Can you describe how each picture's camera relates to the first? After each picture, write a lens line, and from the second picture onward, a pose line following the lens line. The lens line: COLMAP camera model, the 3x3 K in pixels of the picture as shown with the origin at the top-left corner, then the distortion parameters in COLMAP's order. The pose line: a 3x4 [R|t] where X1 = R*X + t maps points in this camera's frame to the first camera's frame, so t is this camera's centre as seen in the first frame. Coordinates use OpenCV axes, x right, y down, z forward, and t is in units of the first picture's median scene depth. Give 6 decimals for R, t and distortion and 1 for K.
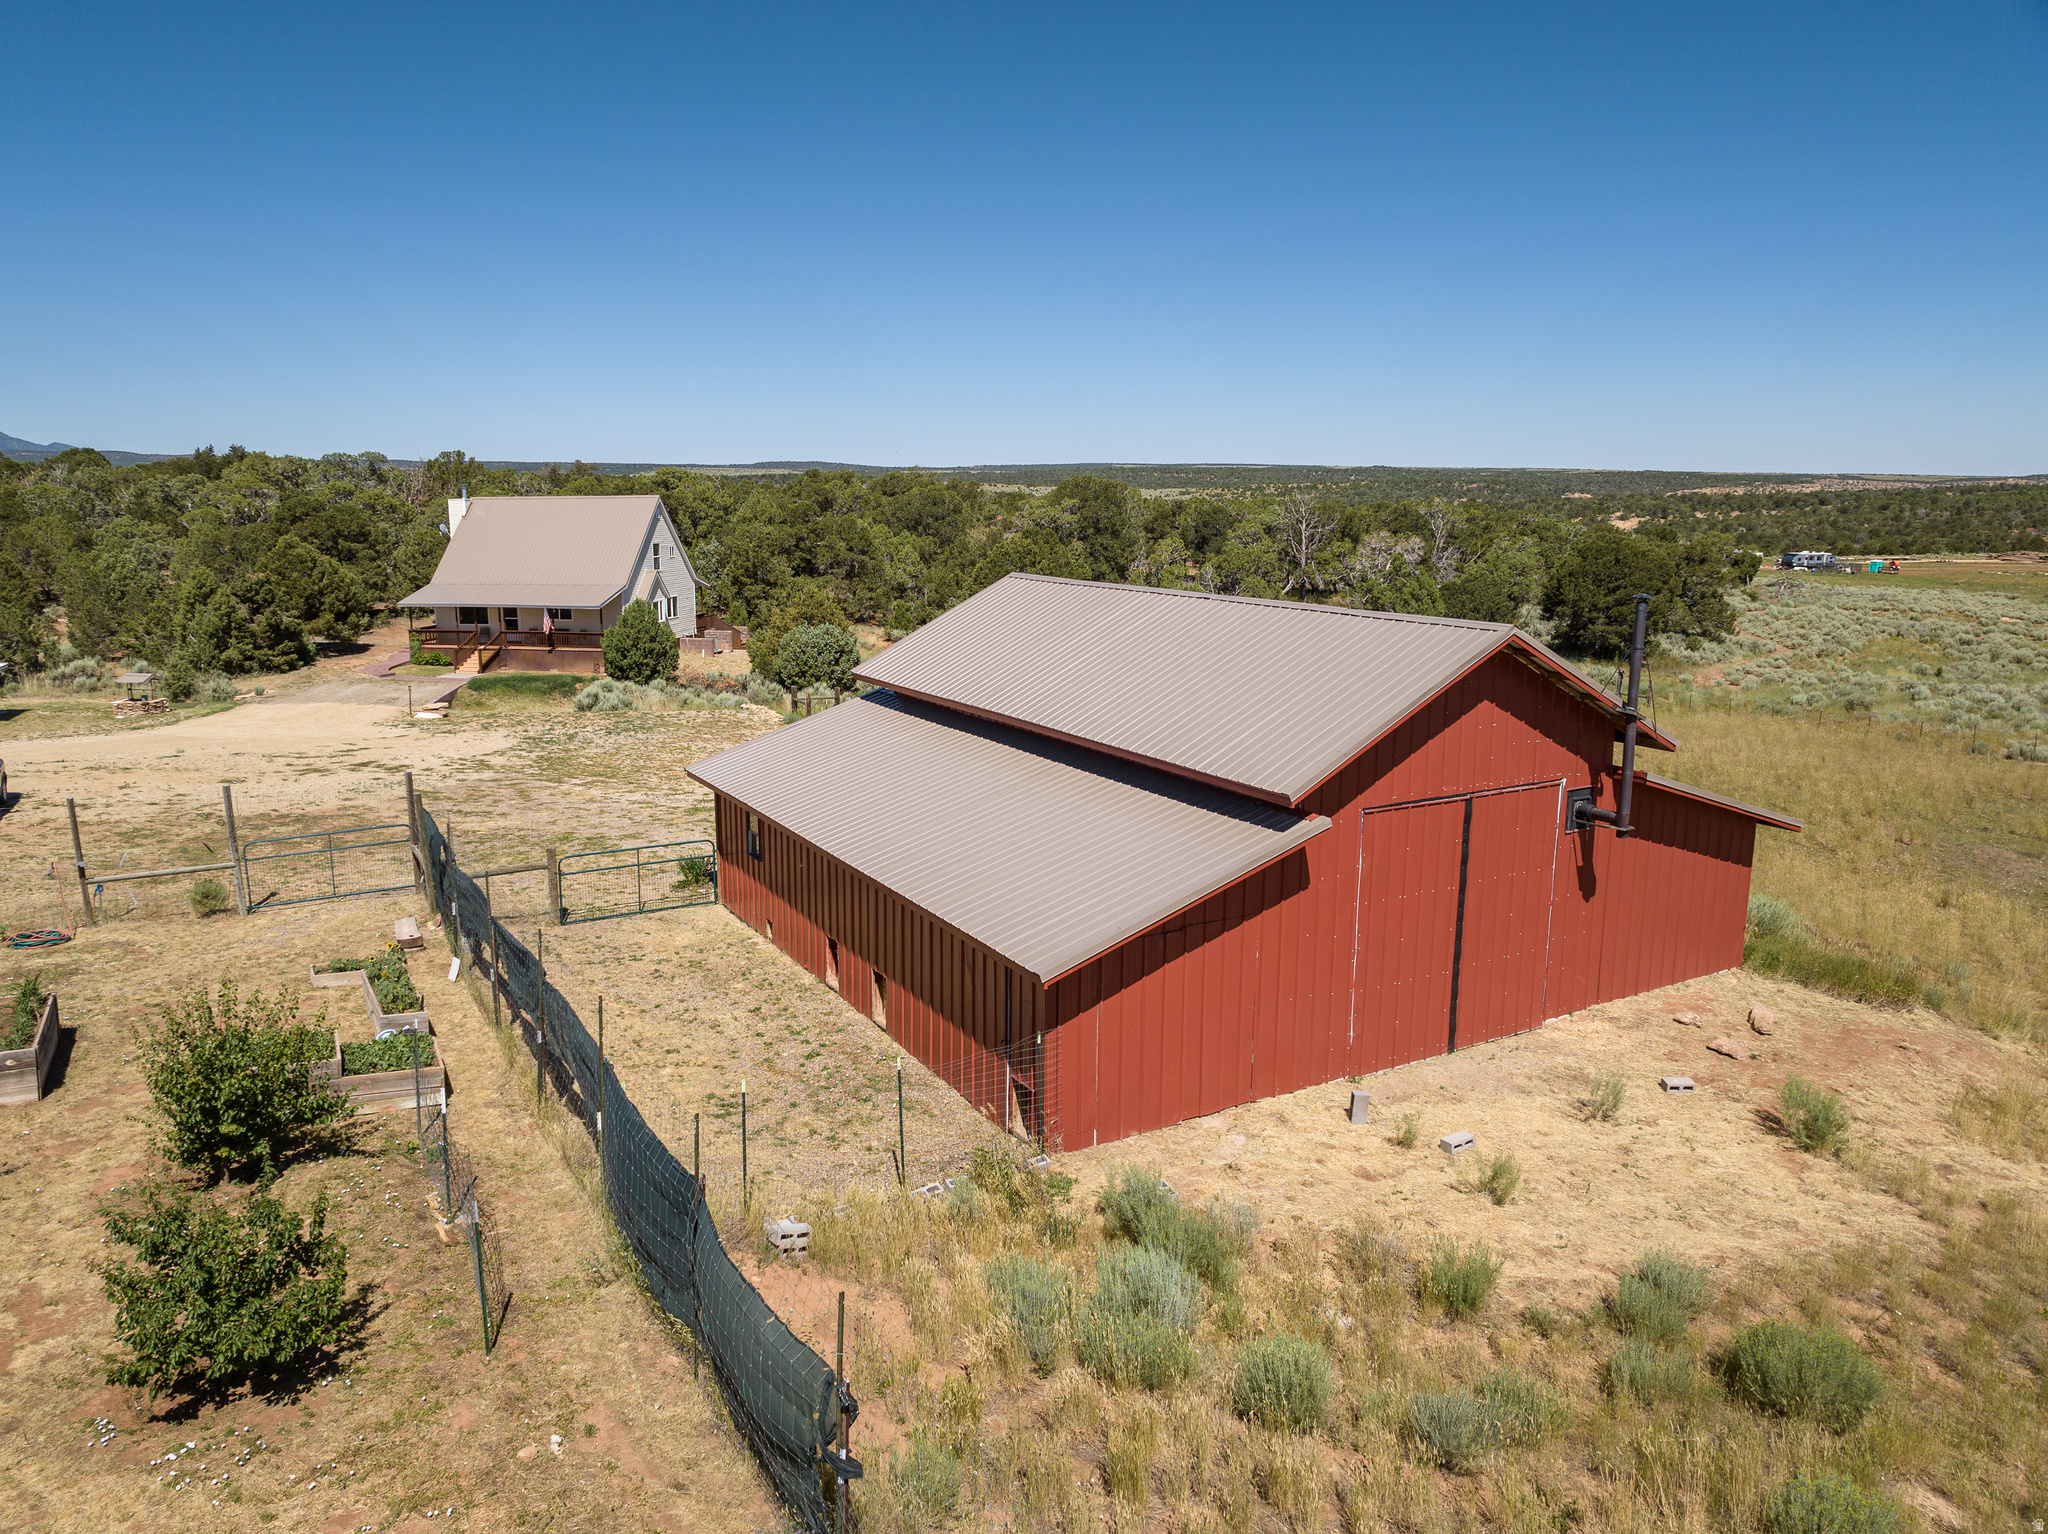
lens RADIAL K [[1442.4, 0, 1012.6], [0, 1442.4, 772.6], [0, 0, 1]] dist [-0.041289, 0.006124]
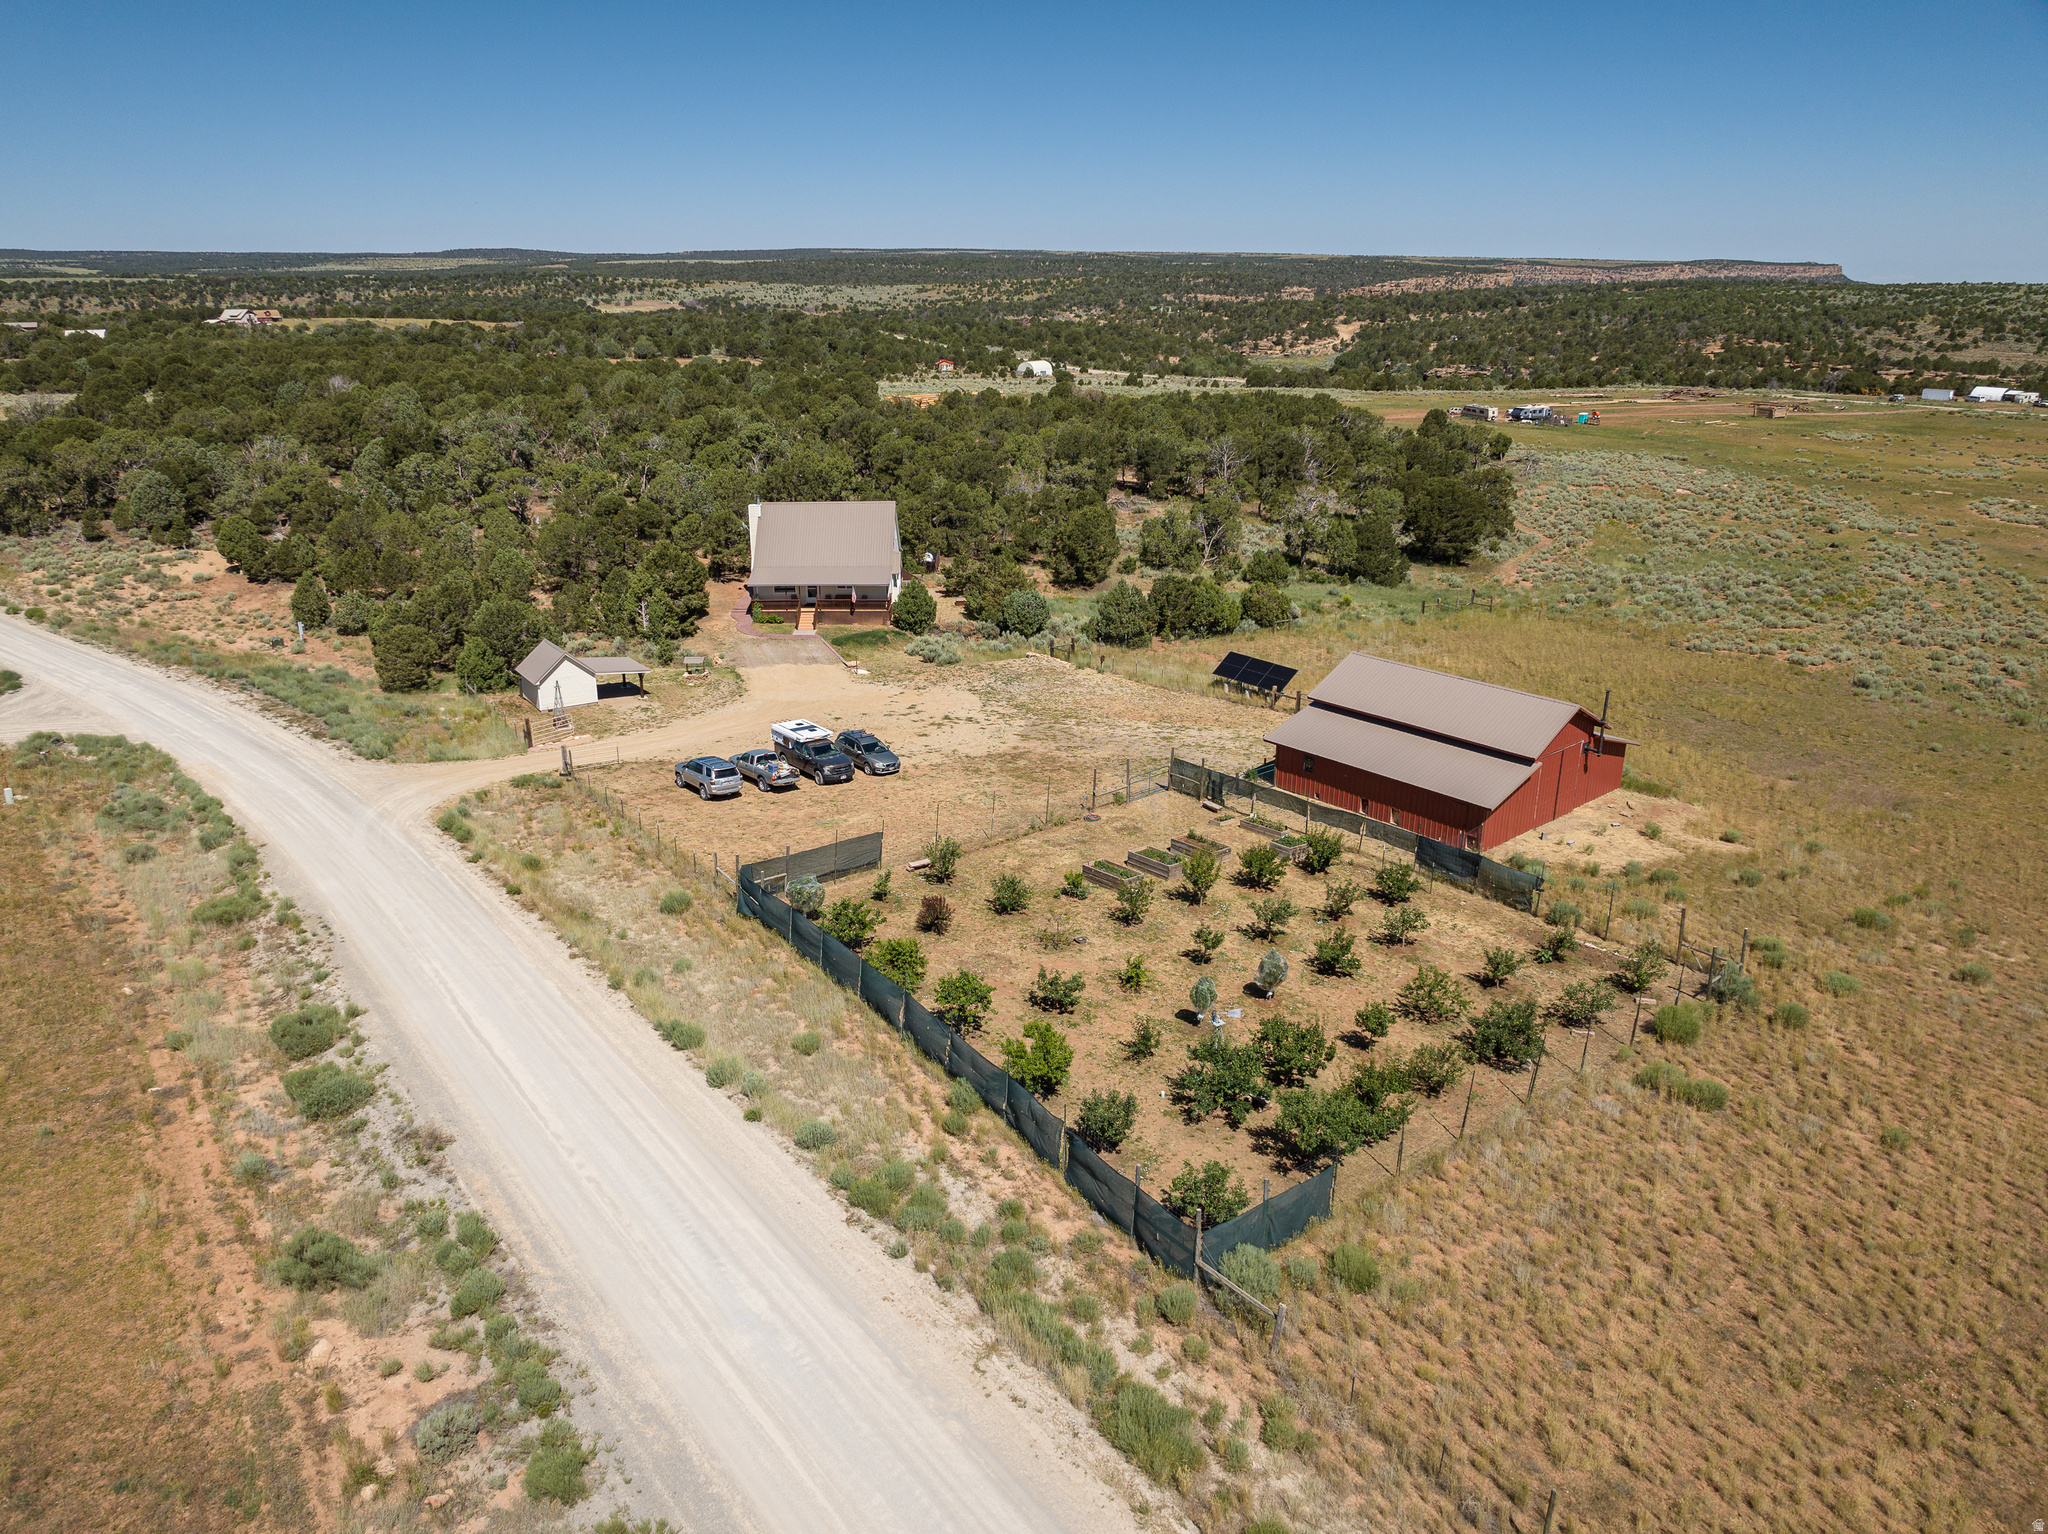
lens RADIAL K [[1442.4, 0, 1012.6], [0, 1442.4, 772.6], [0, 0, 1]] dist [-0.041289, 0.006124]
pose [[0.981739, -0.065551, 0.178584, -0.474677], [0.039750, 0.988721, 0.144400, -0.141144], [-0.186035, -0.134665, 0.973271, -0.633347]]
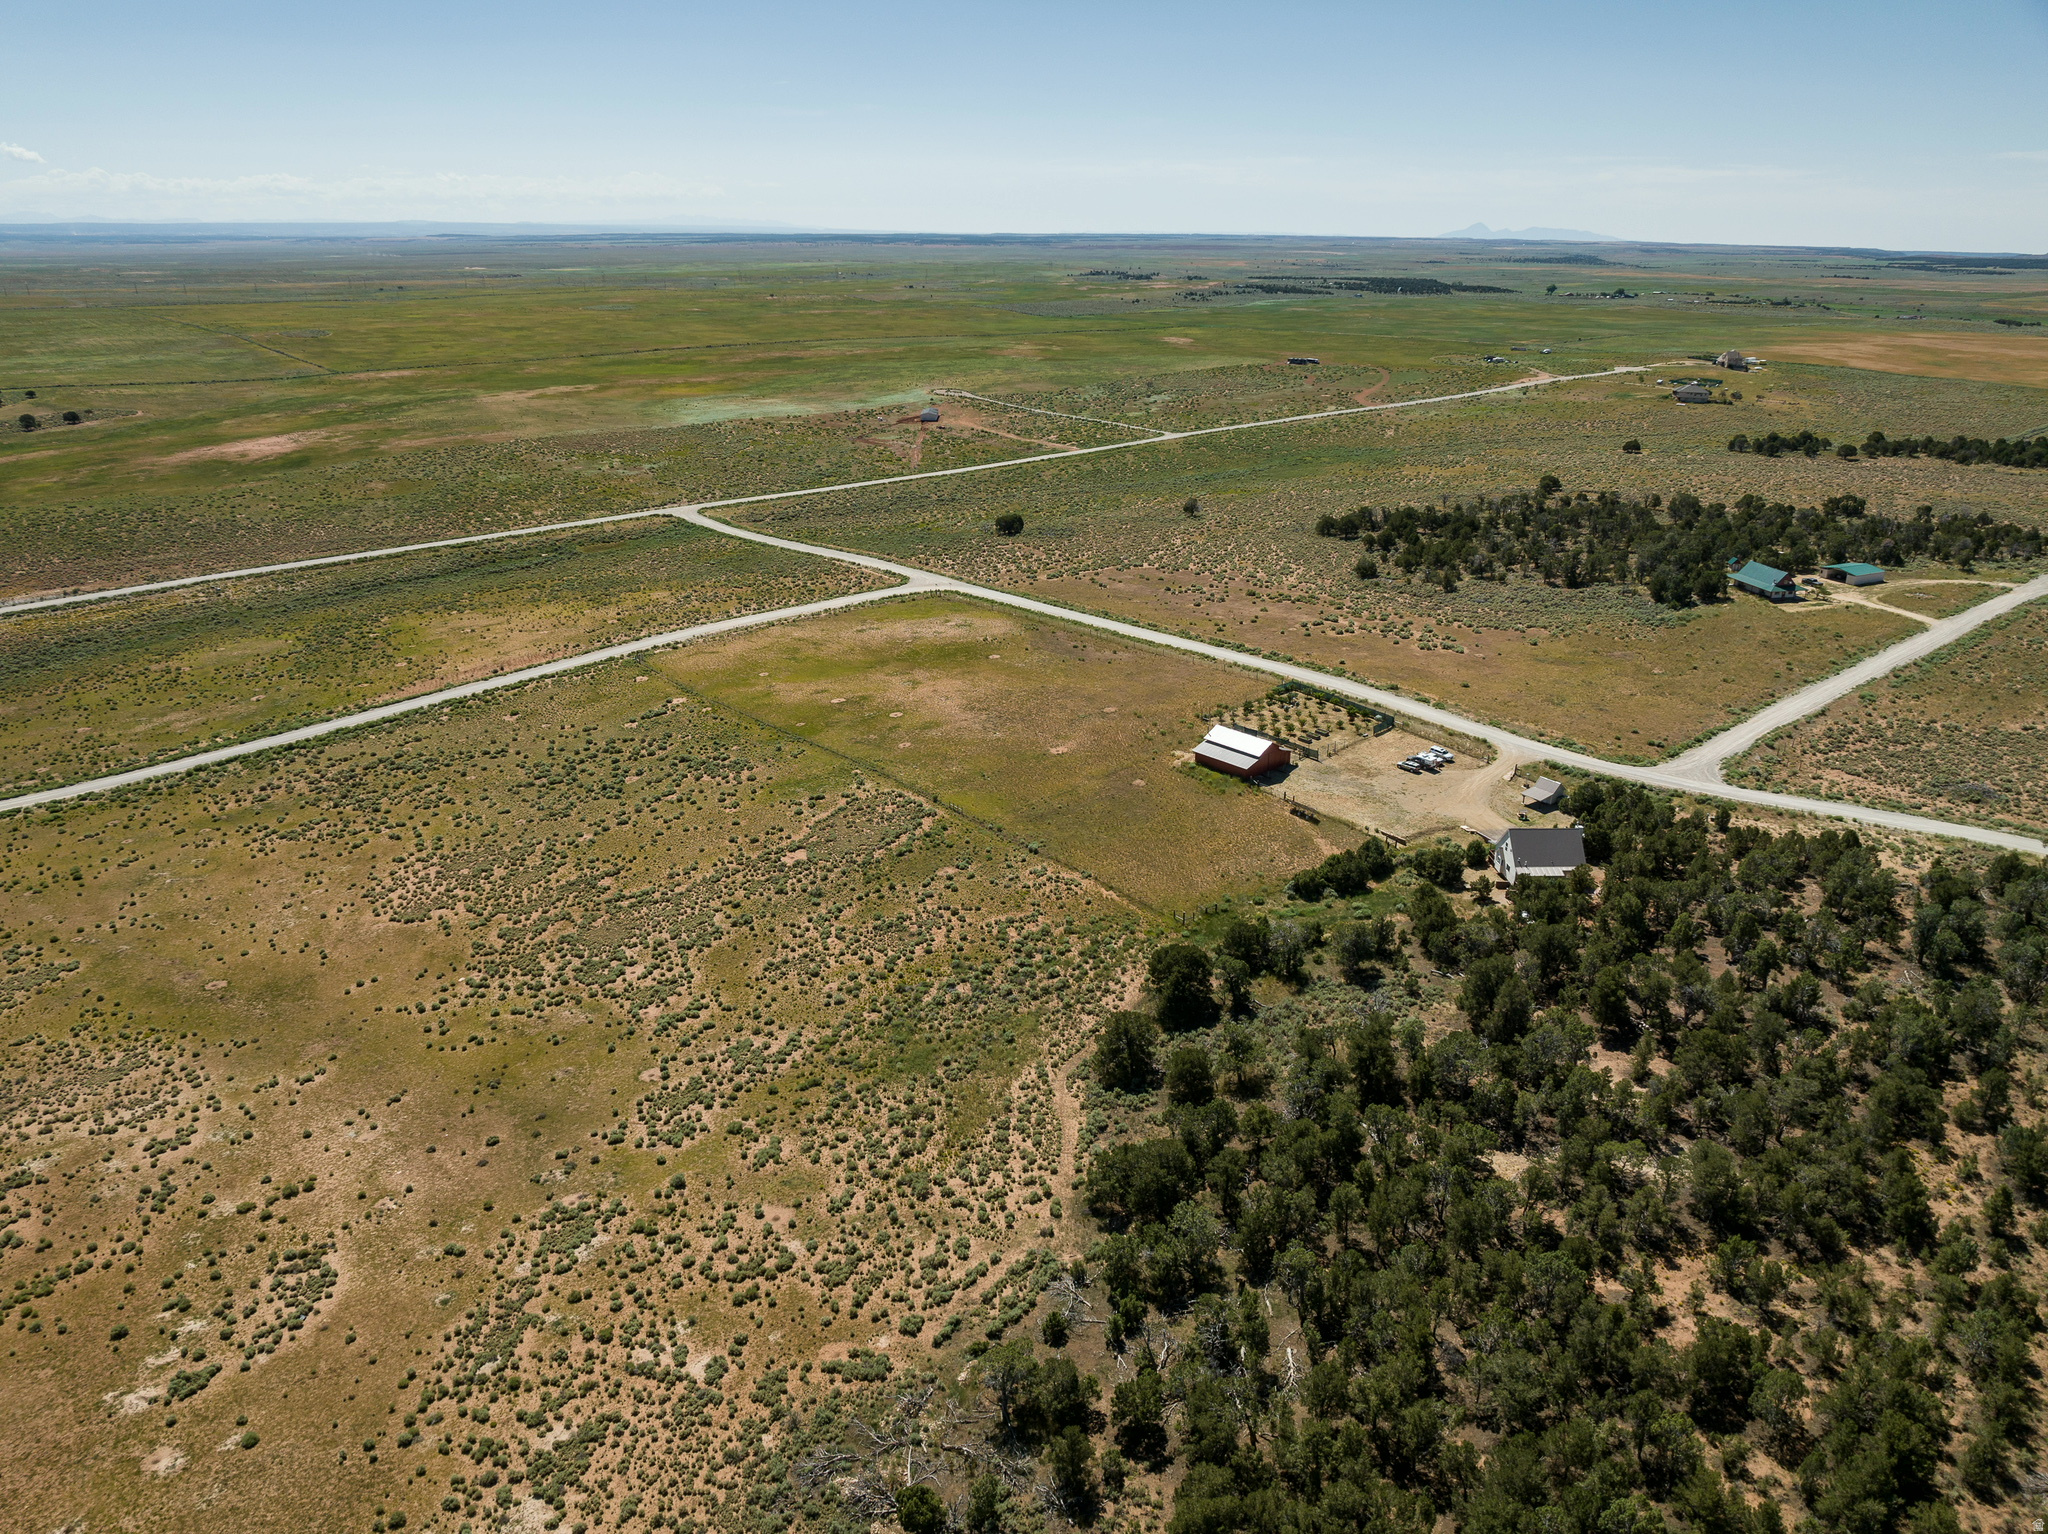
lens RADIAL K [[1439.8, 0, 1008.5], [0, 1439.8, 768.0], [0, 0, 1]] dist [-0.038347, 0.002326]
pose [[-0.975879, 0.077875, -0.203948, 1.490495], [-0.041676, 0.850575, 0.524199, -2.004940], [0.214295, 0.520055, -0.826813, 3.530092]]
